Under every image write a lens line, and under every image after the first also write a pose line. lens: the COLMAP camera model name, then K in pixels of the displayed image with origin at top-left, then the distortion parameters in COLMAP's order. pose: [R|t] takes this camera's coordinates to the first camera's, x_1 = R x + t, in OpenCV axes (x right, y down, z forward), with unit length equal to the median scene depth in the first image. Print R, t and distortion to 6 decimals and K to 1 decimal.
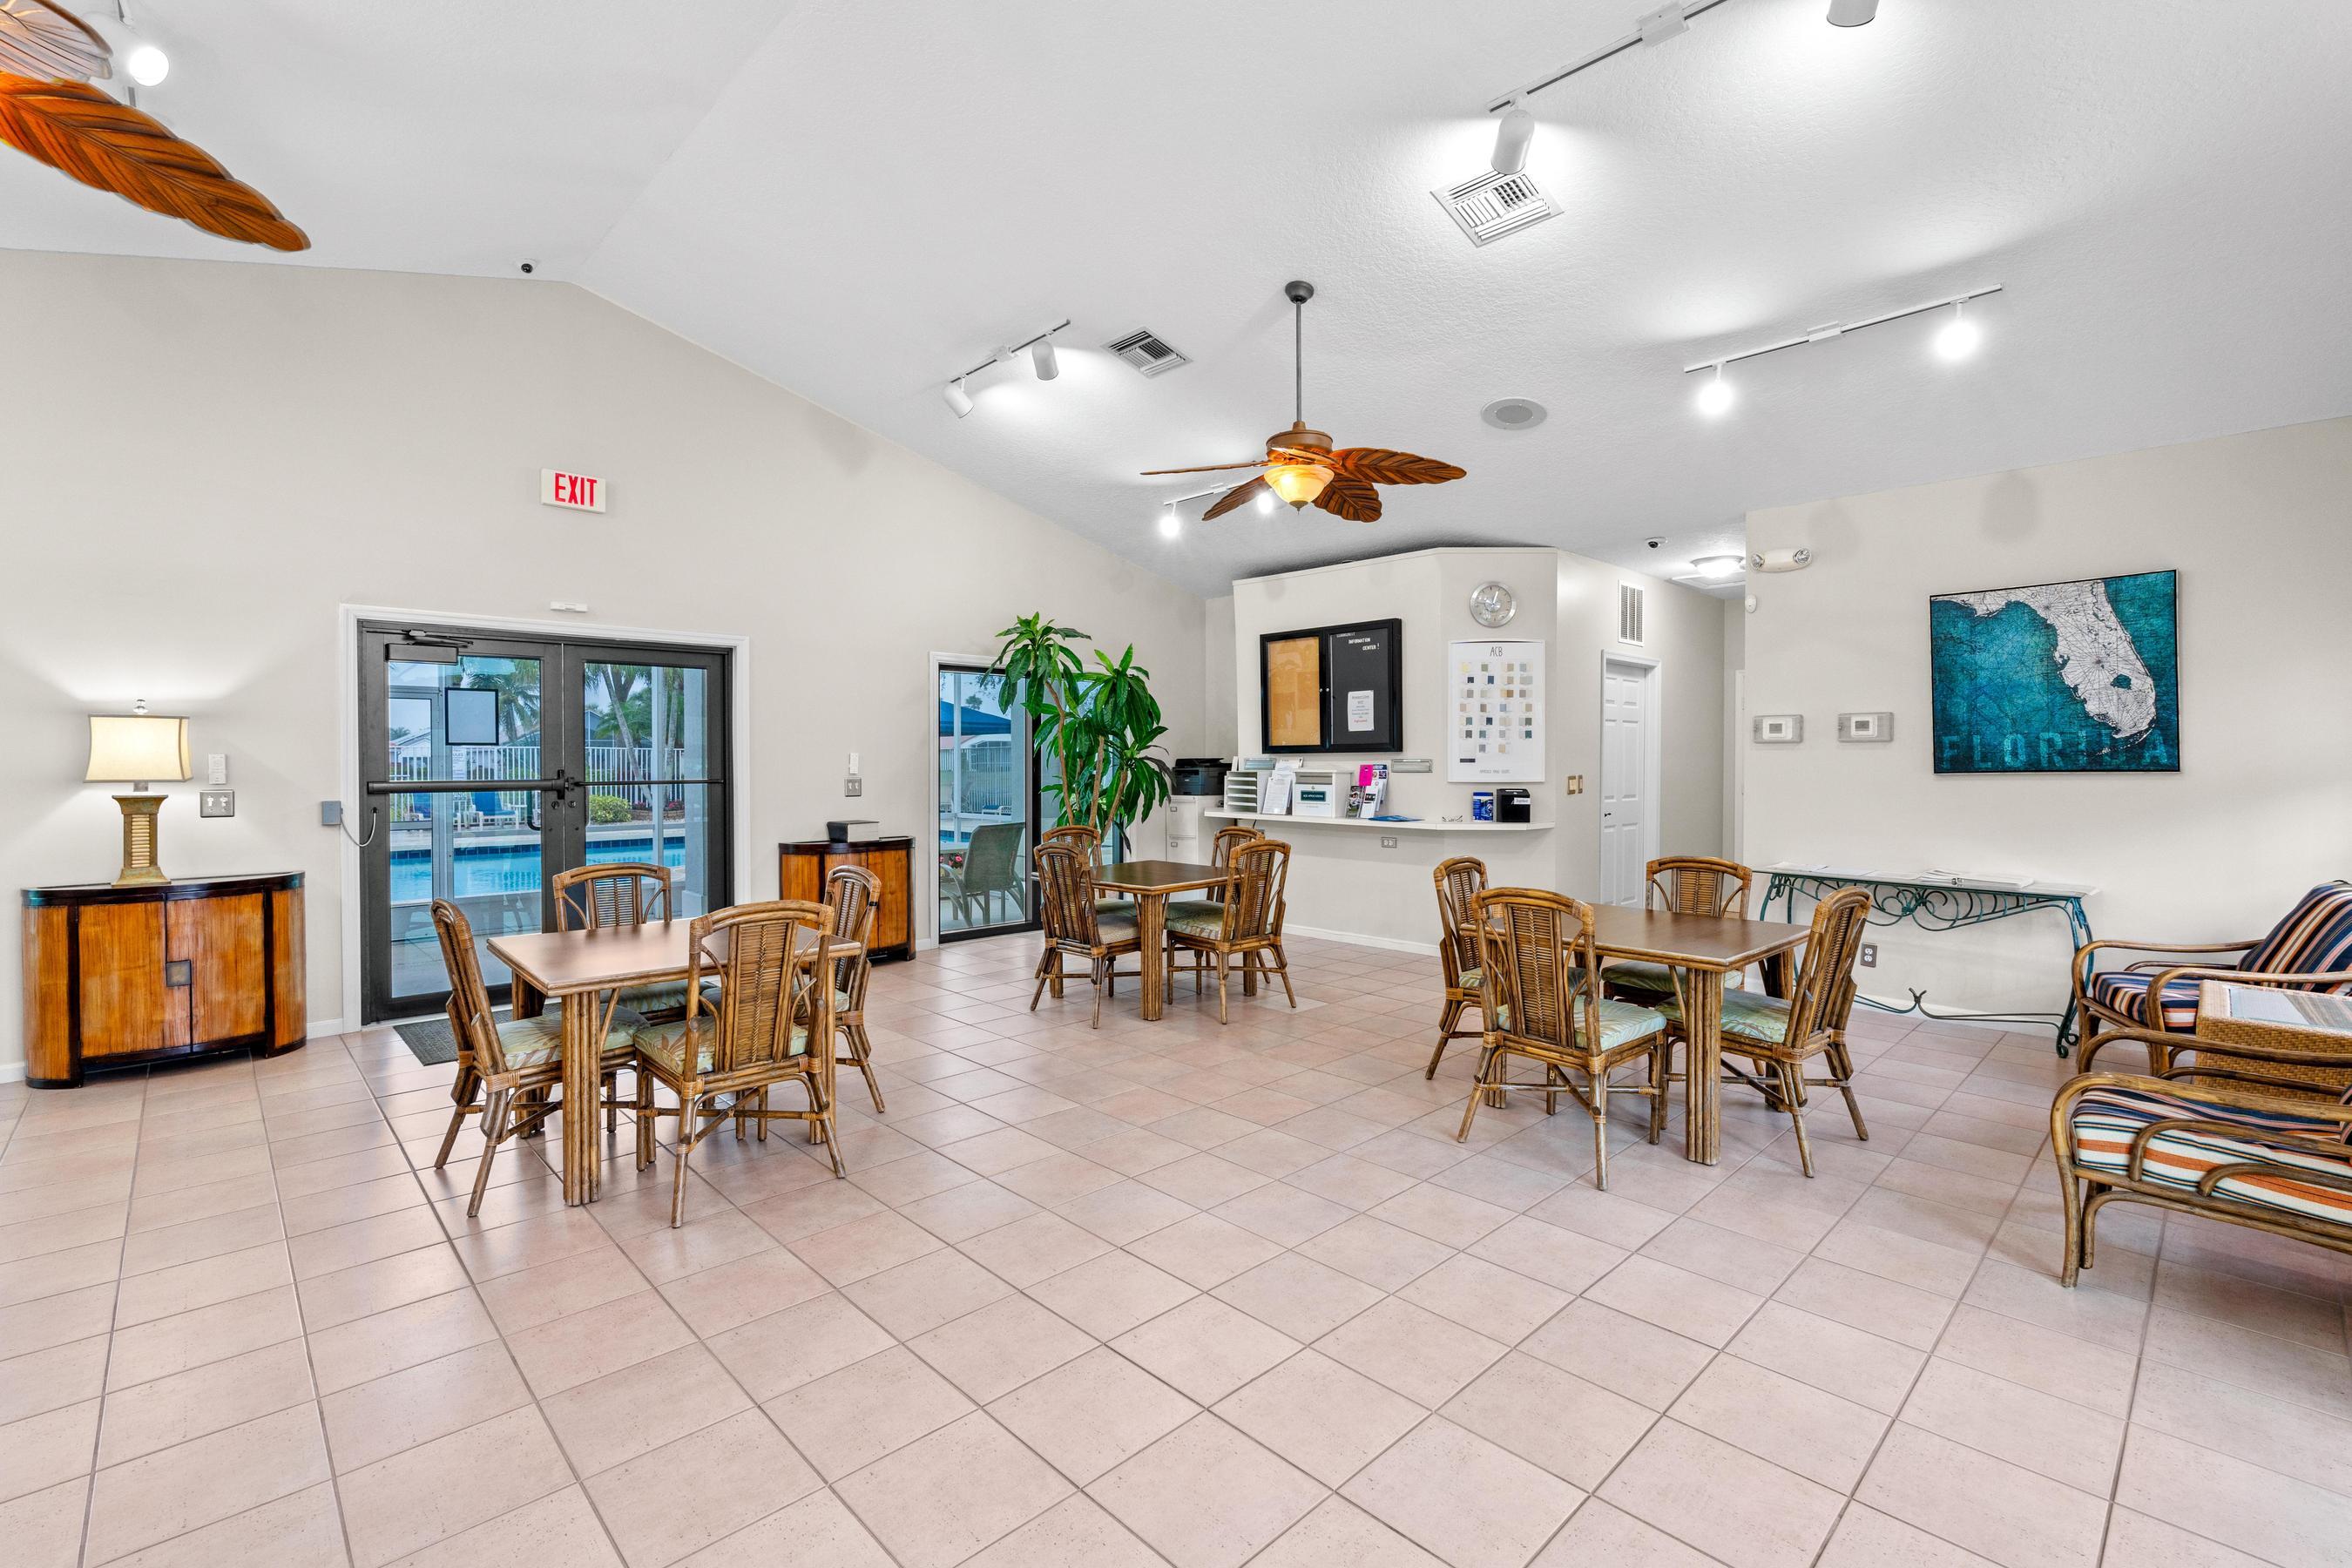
lens RADIAL K [[1036.8, 0, 1175.7], [0, 1036.8, 765.8], [0, 0, 1]] dist [-0.003004, -0.000307]
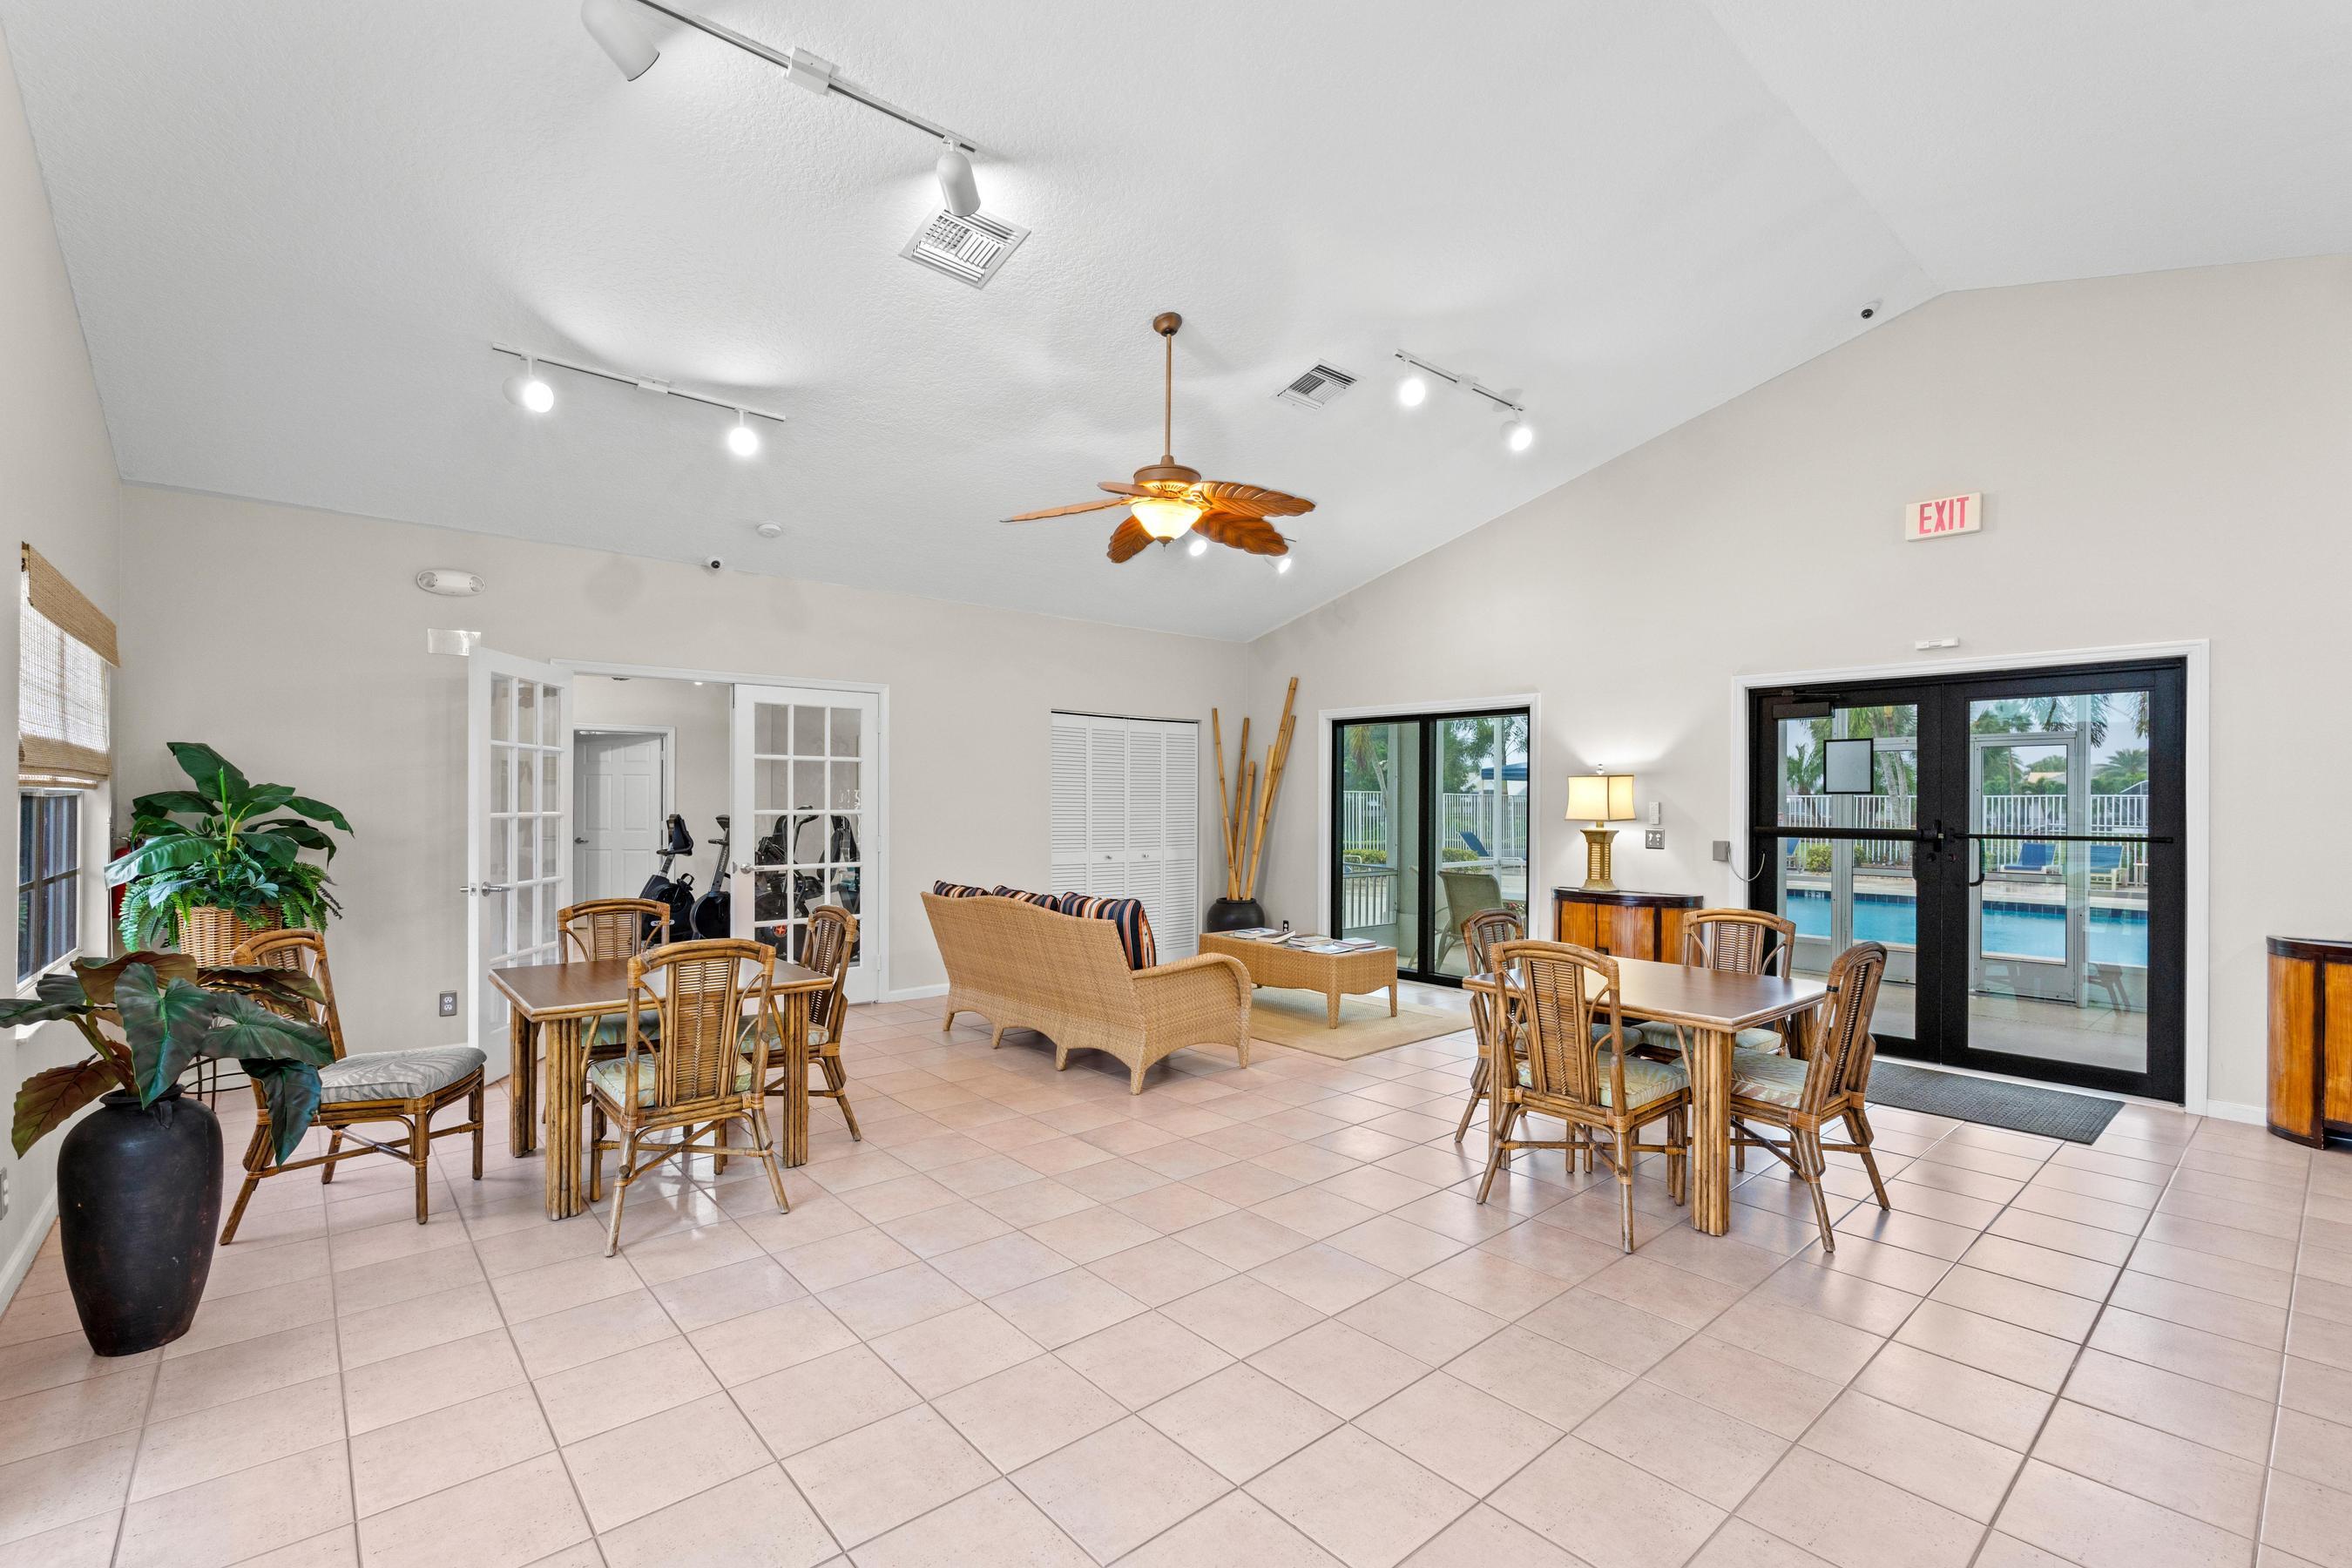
lens RADIAL K [[1026.7, 0, 1176.0], [0, 1026.7, 784.0], [0, 0, 1]] dist [0.020500, 0.000072]
pose [[-0.042465, -0.017491, -0.998945, 0.419587], [-0.012929, 0.999773, -0.016956, -0.003787], [0.999014, 0.012195, -0.042681, 0.411235]]
